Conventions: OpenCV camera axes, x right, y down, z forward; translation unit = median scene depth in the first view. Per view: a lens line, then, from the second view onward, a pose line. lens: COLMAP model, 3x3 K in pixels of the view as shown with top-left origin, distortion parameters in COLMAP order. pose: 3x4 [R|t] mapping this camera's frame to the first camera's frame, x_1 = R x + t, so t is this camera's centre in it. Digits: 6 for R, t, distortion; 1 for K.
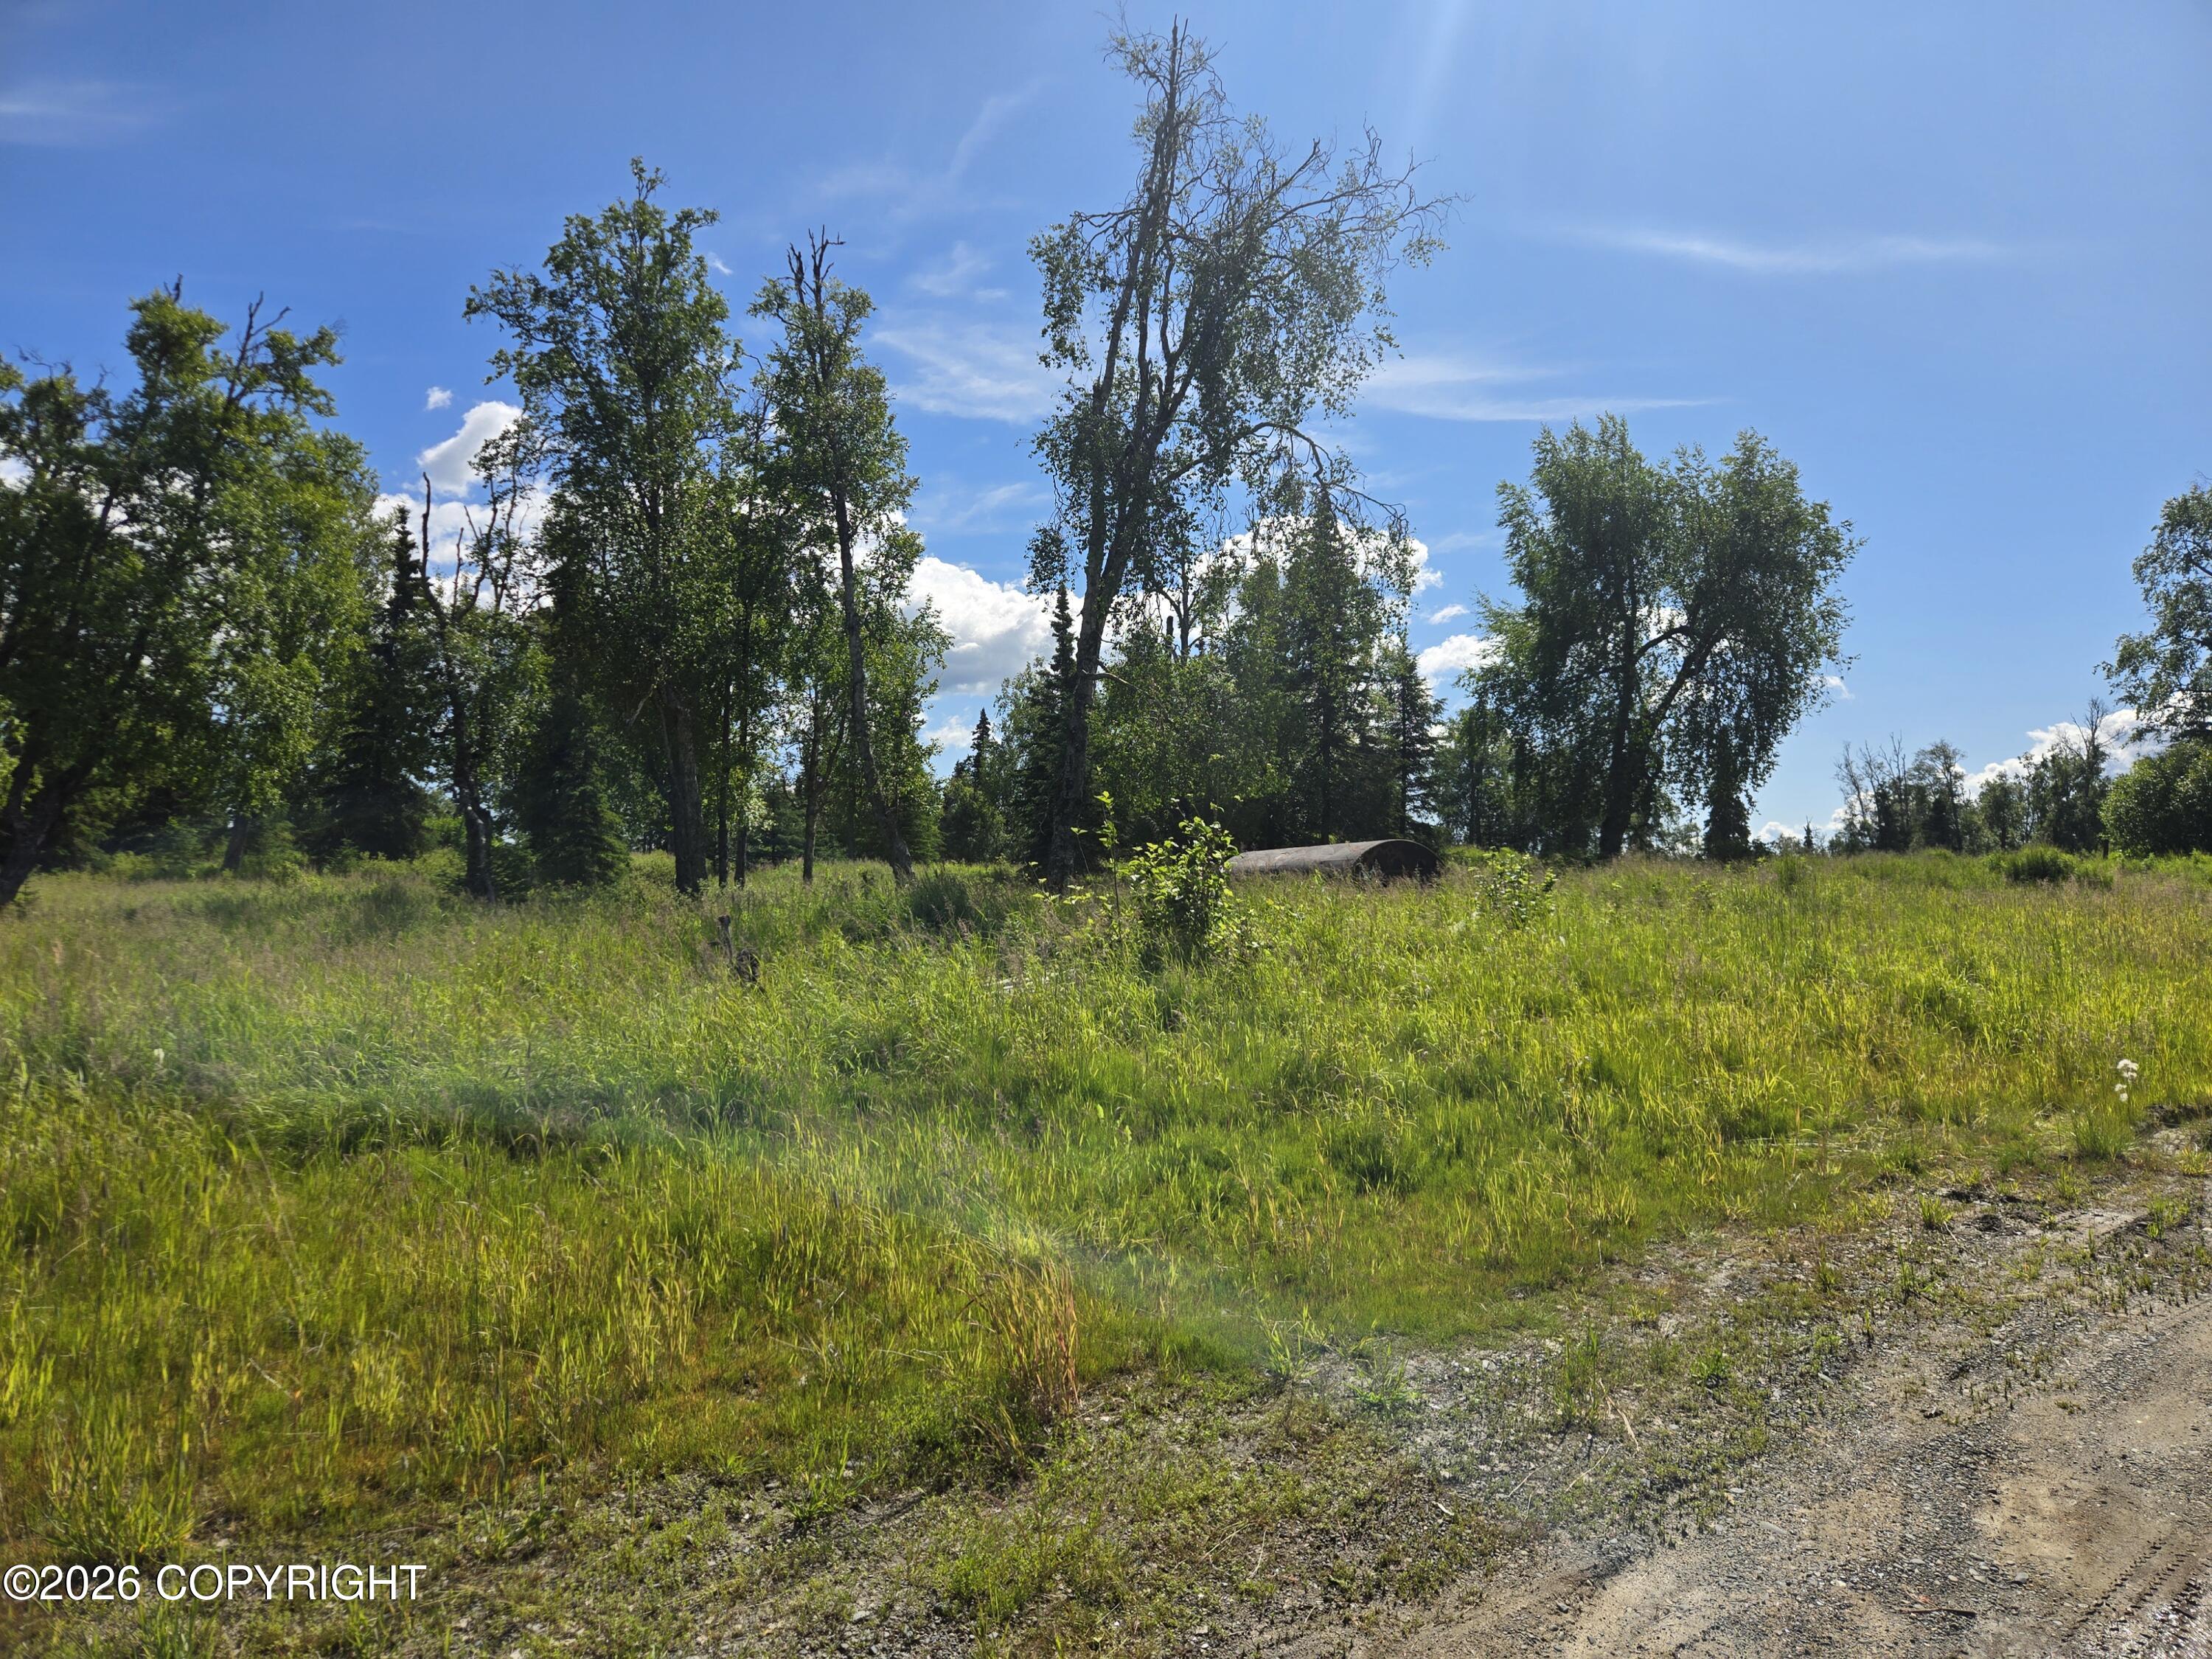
lens RADIAL K [[1489.5, 0, 1111.1], [0, 1489.5, 821.9], [0, 0, 1]] dist [0.079041, -0.059409]
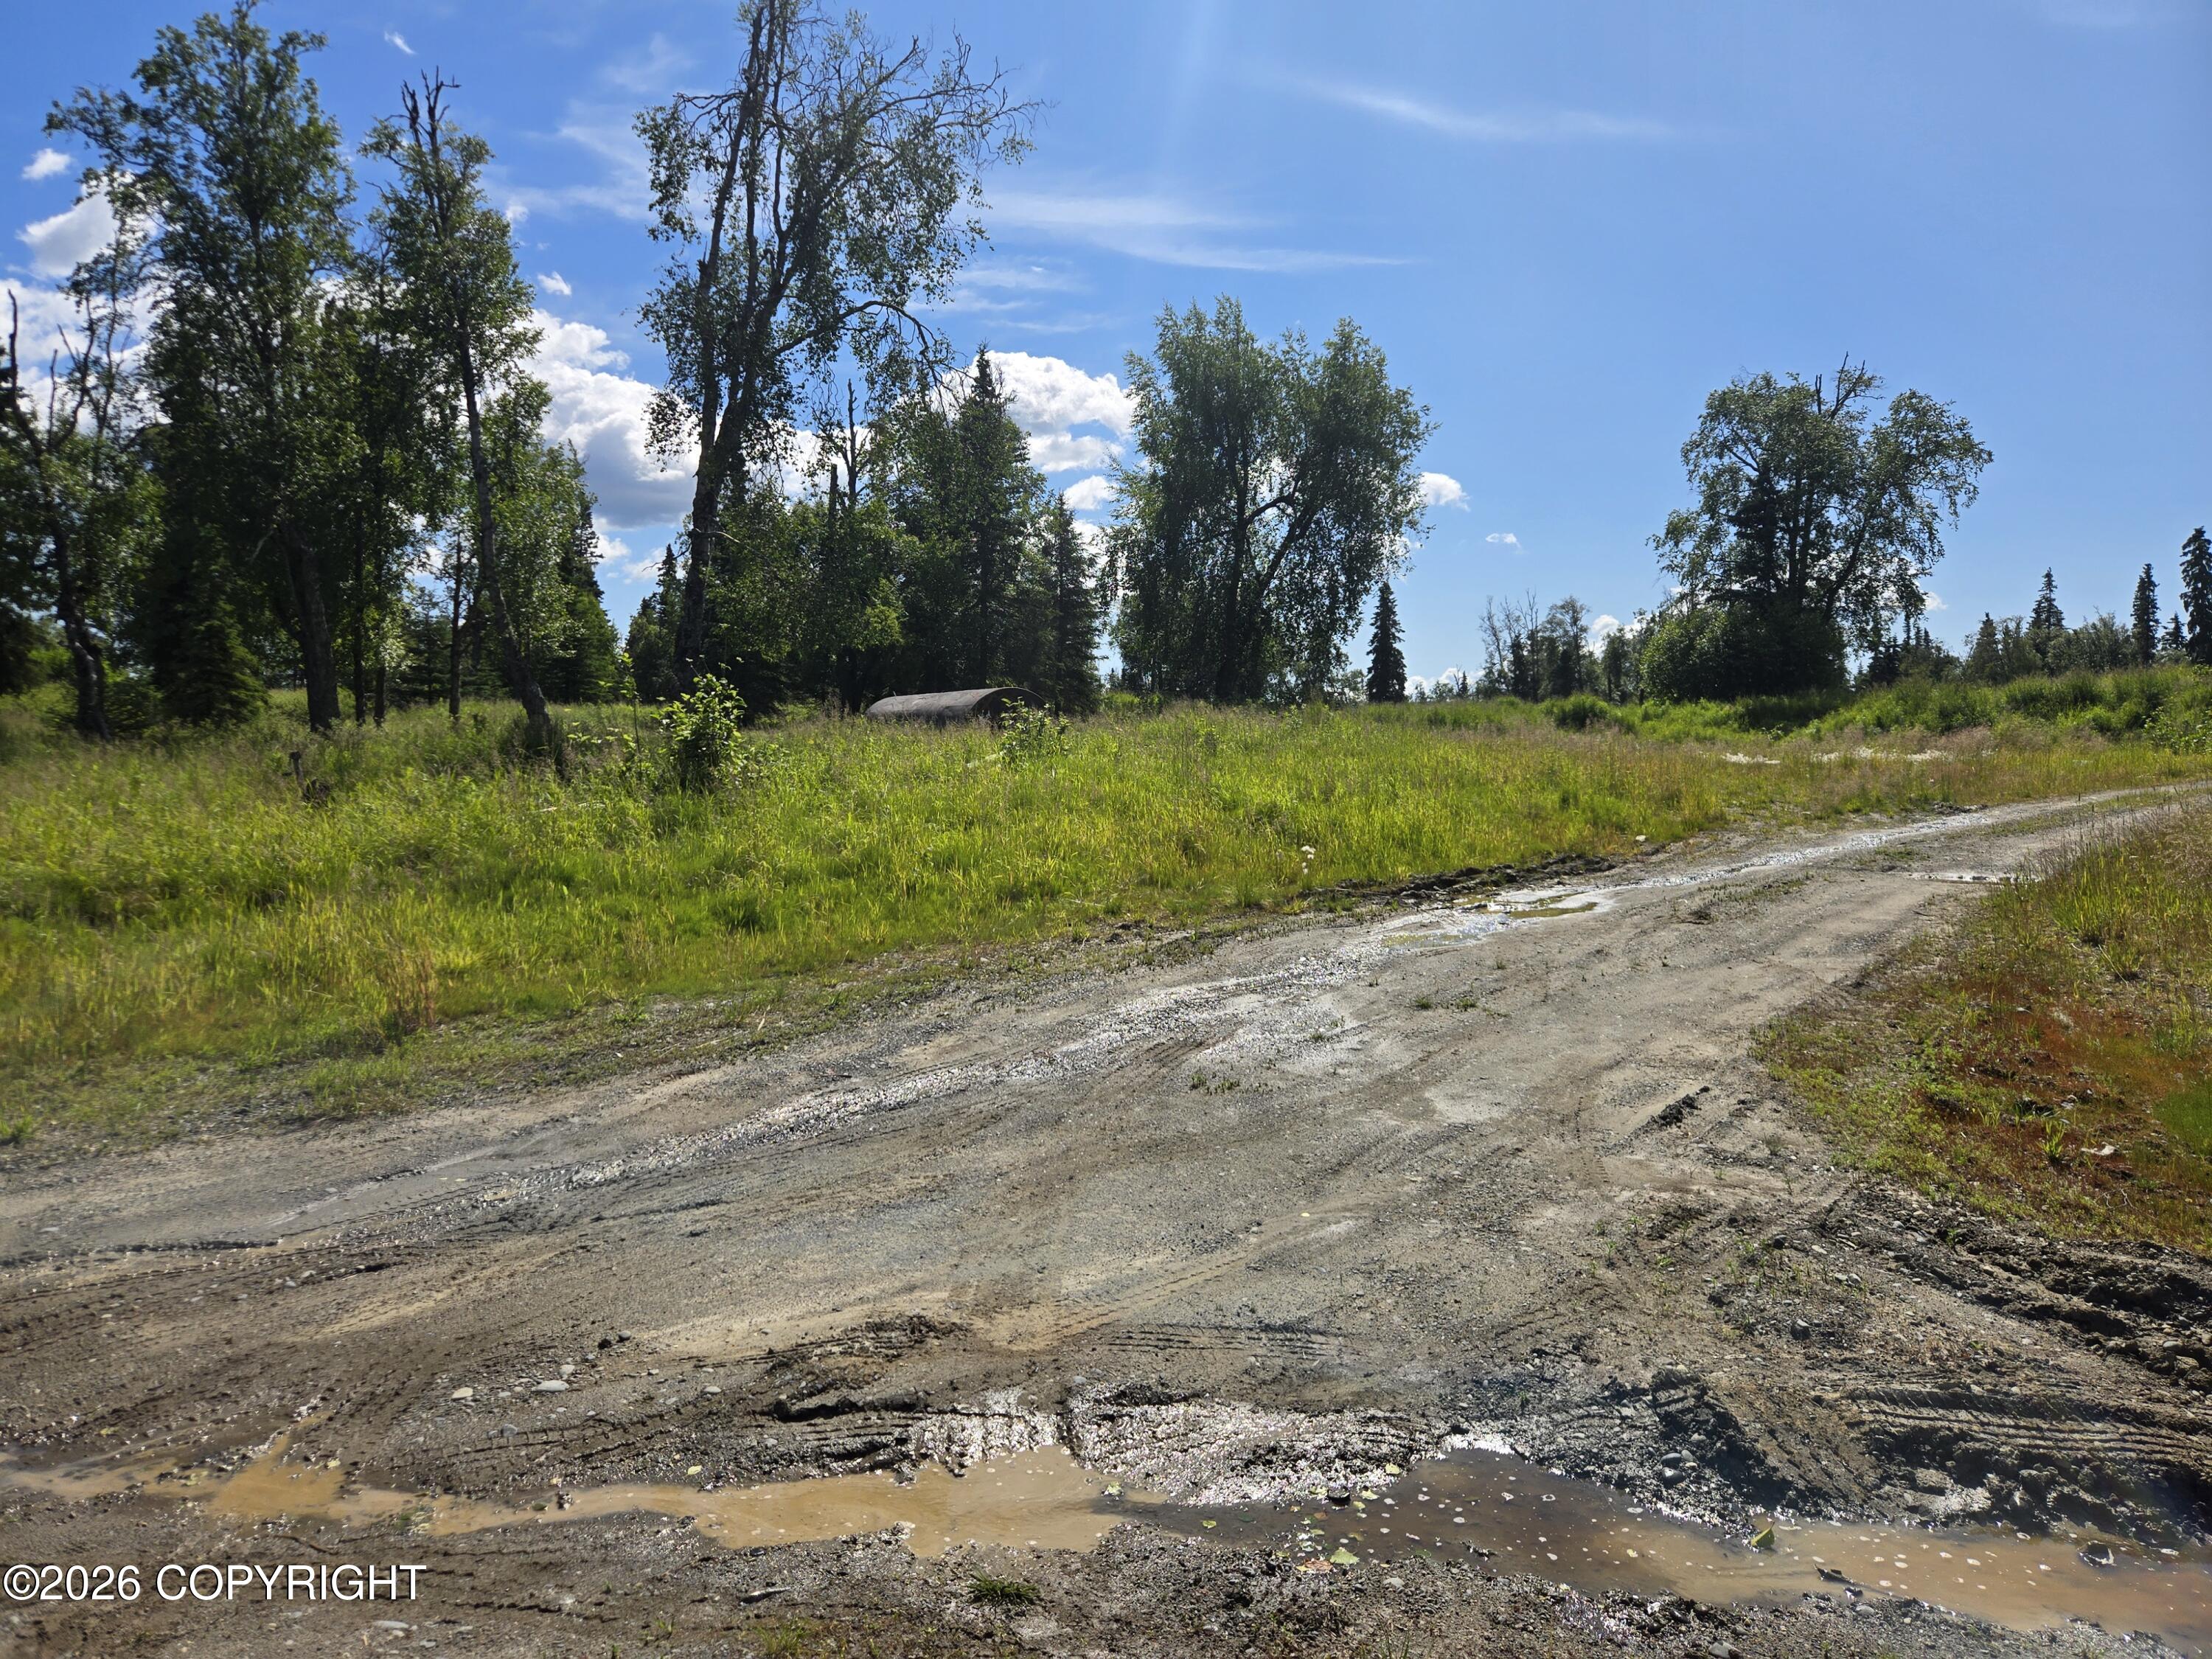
lens RADIAL K [[1489.5, 0, 1088.1], [0, 1489.5, 798.7], [0, 0, 1]] dist [0.079041, -0.059409]
pose [[0.984526, -0.004694, 0.175174, 0.054416], [-0.011176, 0.995924, 0.089500, -0.005580], [-0.174880, -0.090073, 0.980461, -0.109402]]
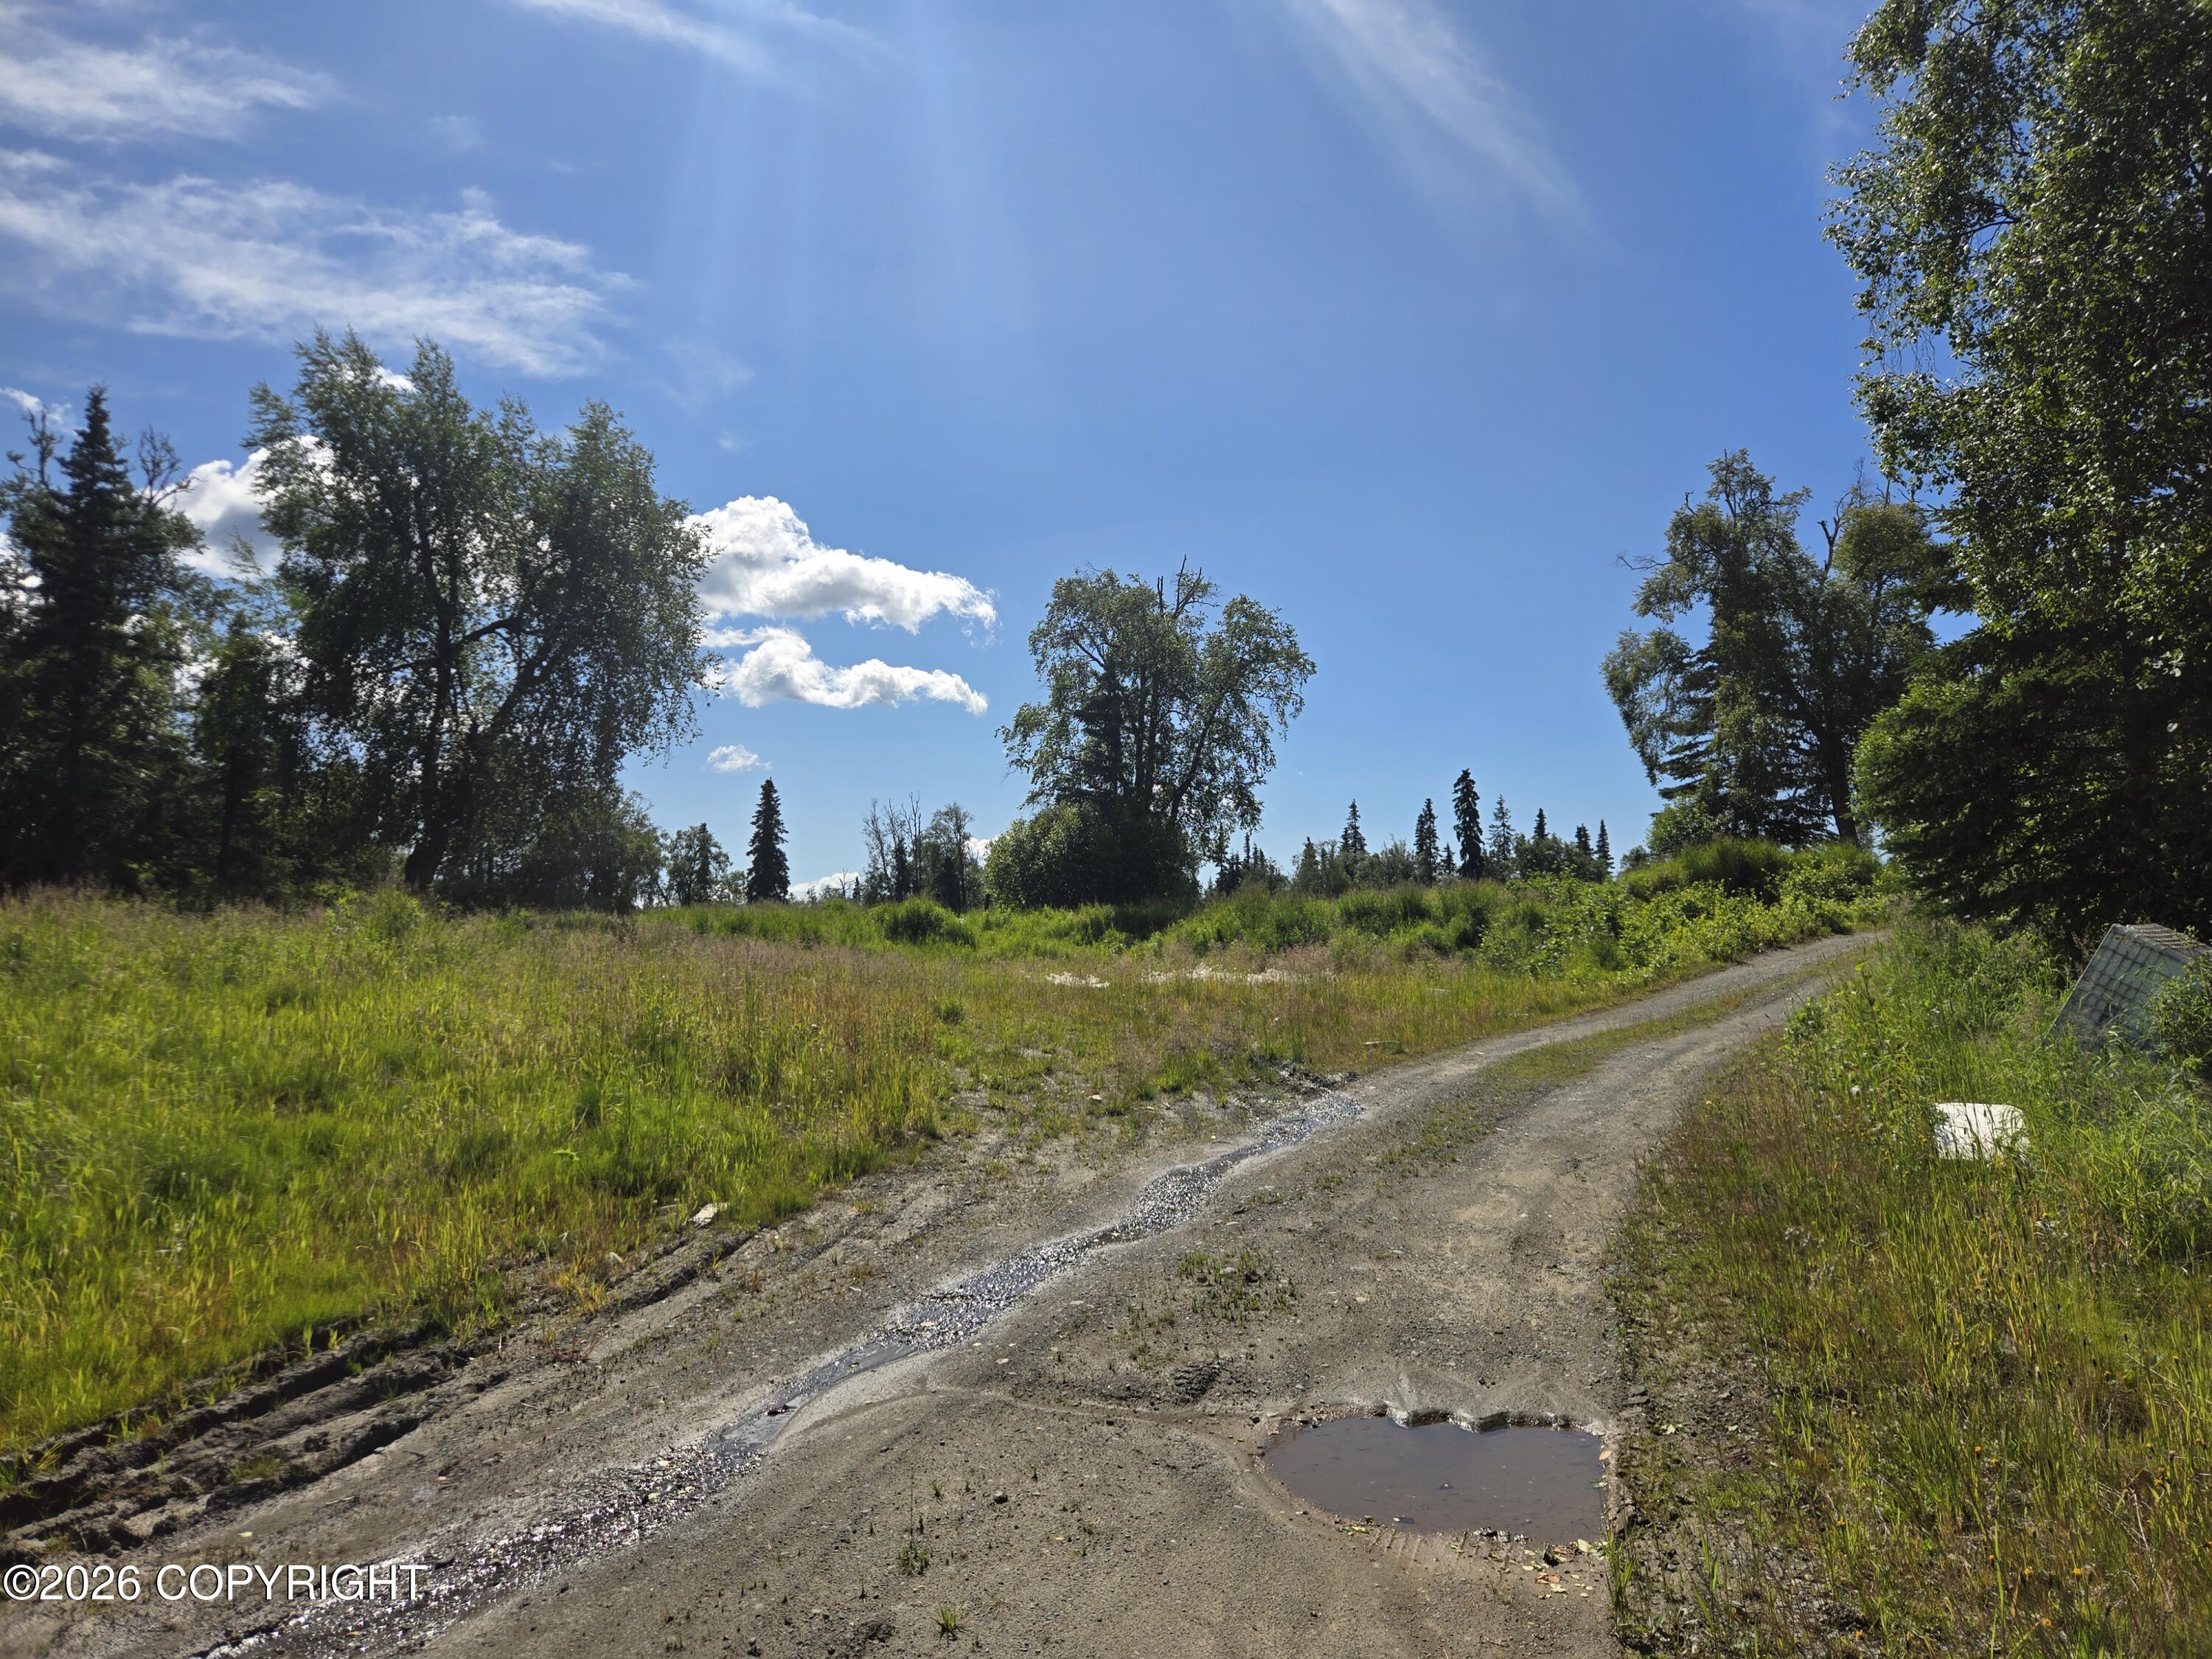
lens RADIAL K [[1489.5, 0, 1104.1], [0, 1489.5, 813.7], [0, 0, 1]] dist [0.079041, -0.059409]
pose [[0.839405, 0.057184, 0.540489, 0.289684], [-0.037548, 0.998175, -0.047292, 0.003006], [-0.542207, 0.019403, 0.840021, 0.184678]]
